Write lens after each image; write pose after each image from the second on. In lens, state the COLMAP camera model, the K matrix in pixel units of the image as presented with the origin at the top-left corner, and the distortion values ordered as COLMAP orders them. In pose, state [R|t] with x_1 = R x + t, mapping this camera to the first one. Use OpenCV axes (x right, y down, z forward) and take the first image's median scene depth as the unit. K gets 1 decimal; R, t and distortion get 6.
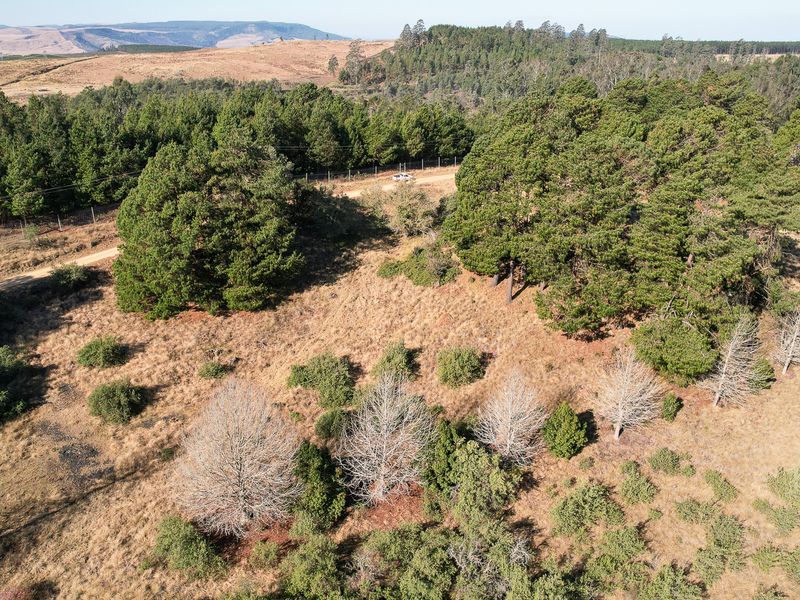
lens RADIAL K [[689.8, 0, 403.3], [0, 689.8, 294.5], [0, 0, 1]] dist [-0.070785, 0.060810]
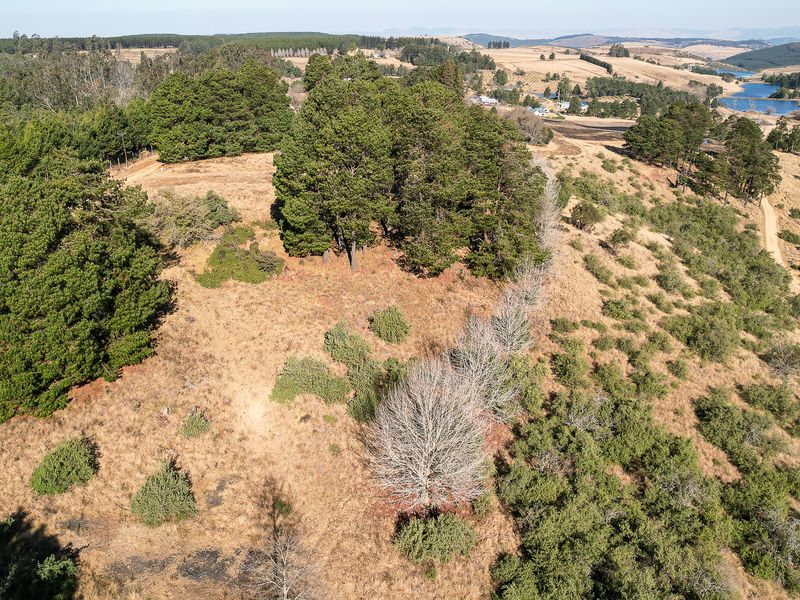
lens RADIAL K [[689.8, 0, 403.3], [0, 689.8, 294.5], [0, 0, 1]] dist [-0.070785, 0.060810]
pose [[0.619526, -0.289140, 0.729784, -0.629681], [0.286063, 0.948919, 0.133118, -0.075666], [-0.730996, 0.126294, 0.670593, 0.205508]]
